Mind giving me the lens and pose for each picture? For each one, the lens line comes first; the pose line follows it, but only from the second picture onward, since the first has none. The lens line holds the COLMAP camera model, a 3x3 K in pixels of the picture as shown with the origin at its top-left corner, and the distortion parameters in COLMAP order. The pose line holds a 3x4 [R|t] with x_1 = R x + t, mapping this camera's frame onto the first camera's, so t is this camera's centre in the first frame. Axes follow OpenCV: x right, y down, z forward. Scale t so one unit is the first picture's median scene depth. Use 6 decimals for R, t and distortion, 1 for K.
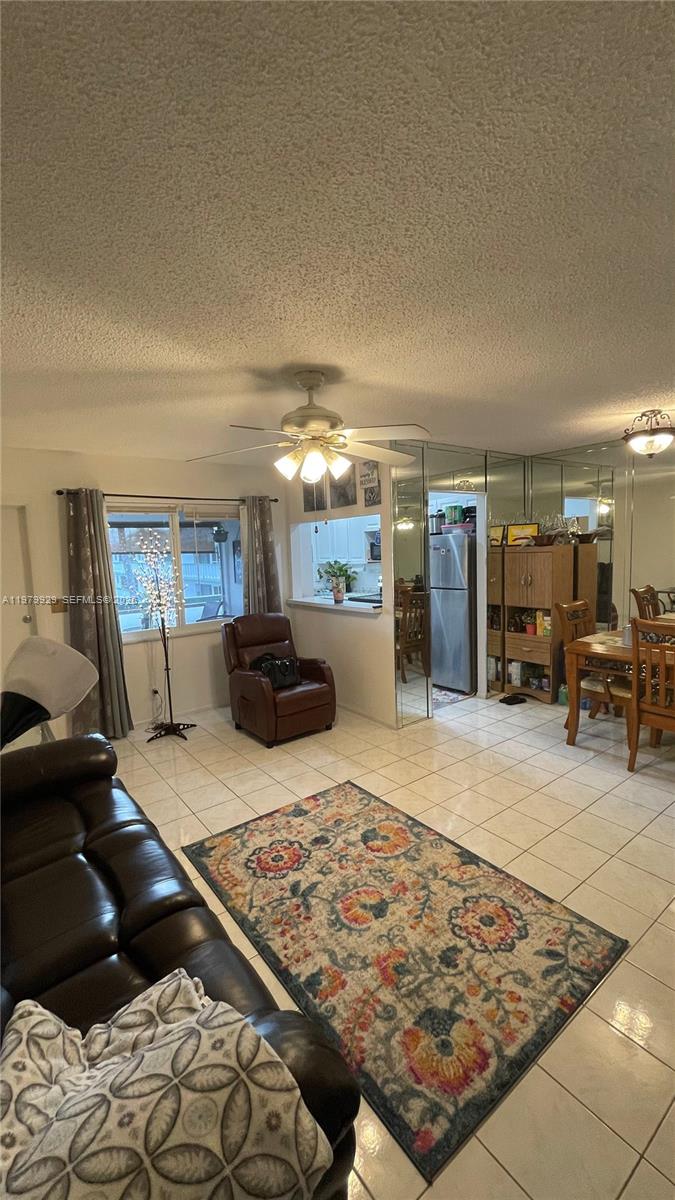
lens RADIAL K [[486.7, 0, 337.1], [0, 486.7, 600.4], [0, 0, 1]] dist [-0.004158, 0.002443]
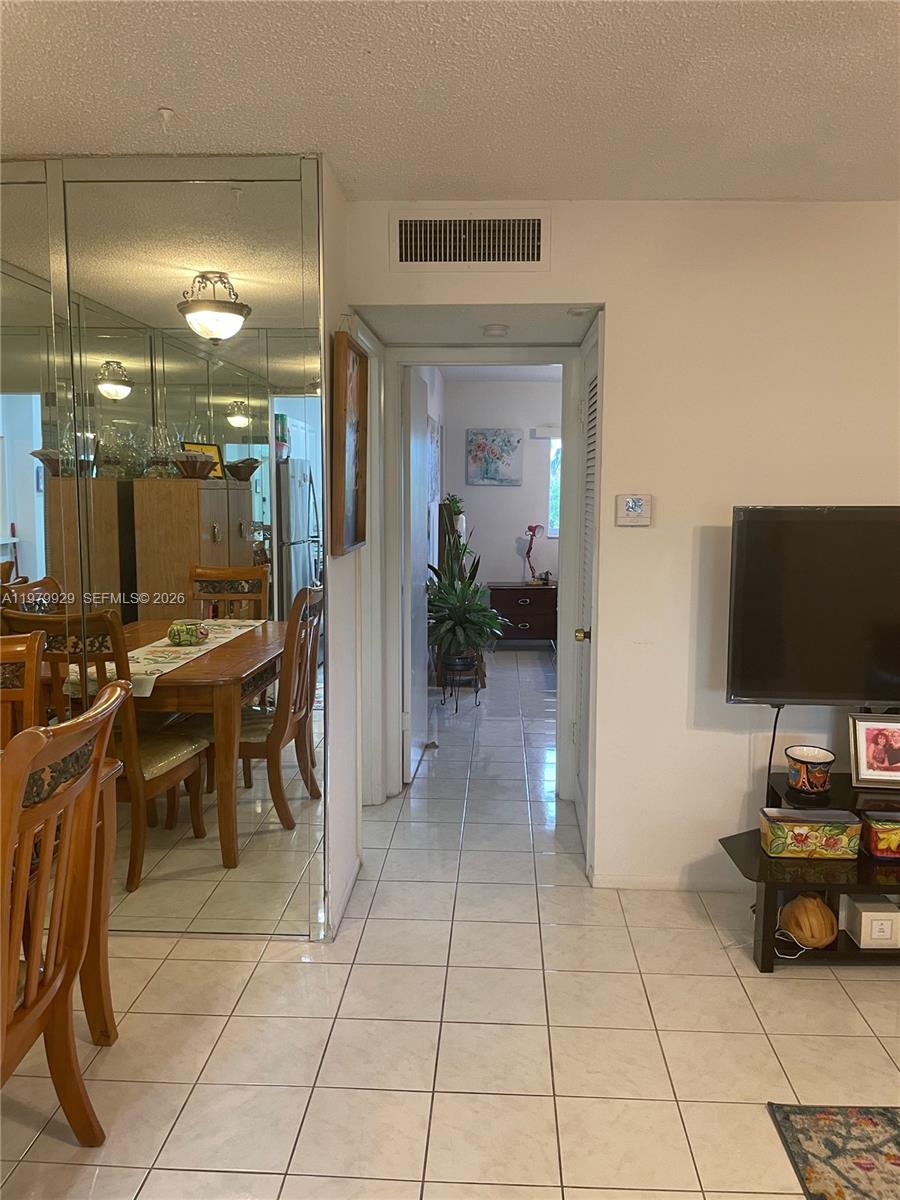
lens RADIAL K [[908.5, 0, 450.5], [0, 908.5, 593.9], [0, 0, 1]] dist [0.078356, -0.110502]
pose [[-0.767281, -0.044761, 0.639747, 0.147016], [0.089253, 0.980400, 0.175641, -0.132236], [-0.635070, 0.191865, -0.748247, 1.547596]]
